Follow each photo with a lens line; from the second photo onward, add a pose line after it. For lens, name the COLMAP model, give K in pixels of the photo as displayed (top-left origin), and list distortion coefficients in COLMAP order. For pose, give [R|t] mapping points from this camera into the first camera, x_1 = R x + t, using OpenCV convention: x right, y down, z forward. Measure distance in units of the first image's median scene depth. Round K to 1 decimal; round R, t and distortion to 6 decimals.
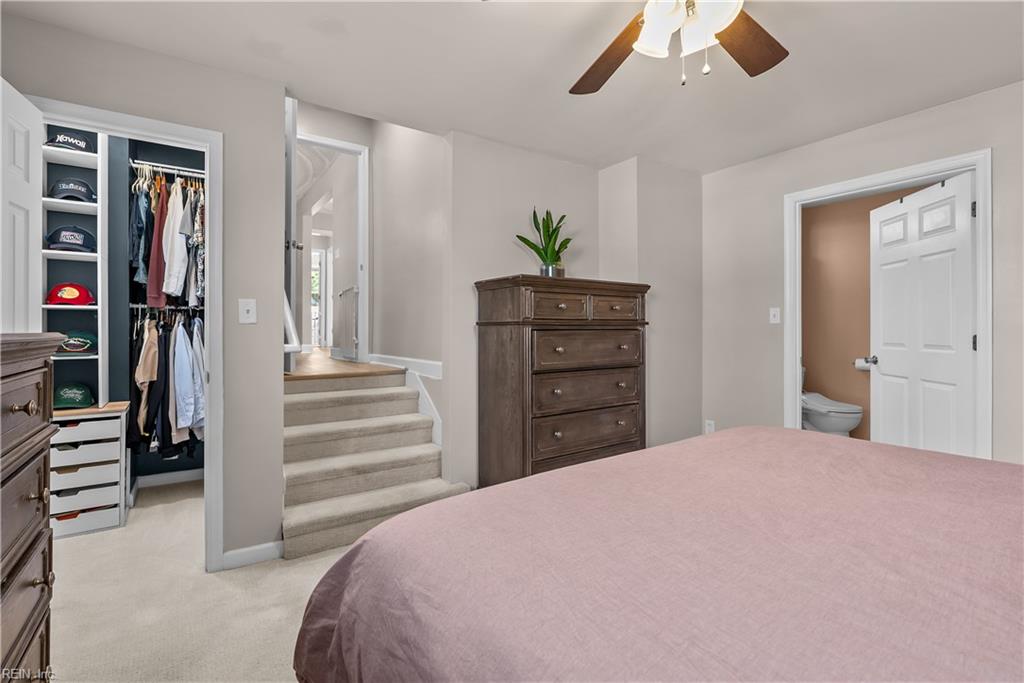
lens RADIAL K [[466.5, 0, 509.8], [0, 466.5, 331.9], [0, 0, 1]] dist [-0.002404, -0.000456]
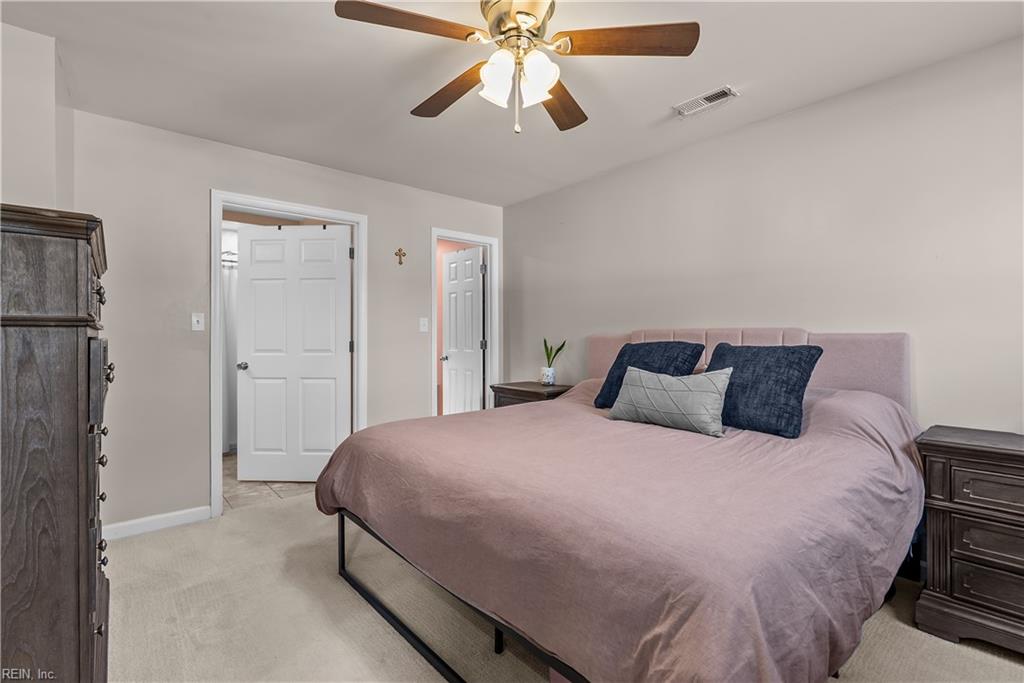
lens RADIAL K [[466.5, 0, 509.8], [0, 466.5, 338.4], [0, 0, 1]] dist [-0.002404, -0.000456]
pose [[-0.103323, -0.002044, 0.994646, -0.442092], [0.009465, 0.999951, 0.003038, -0.001309], [-0.994603, 0.009728, -0.103299, 0.621176]]
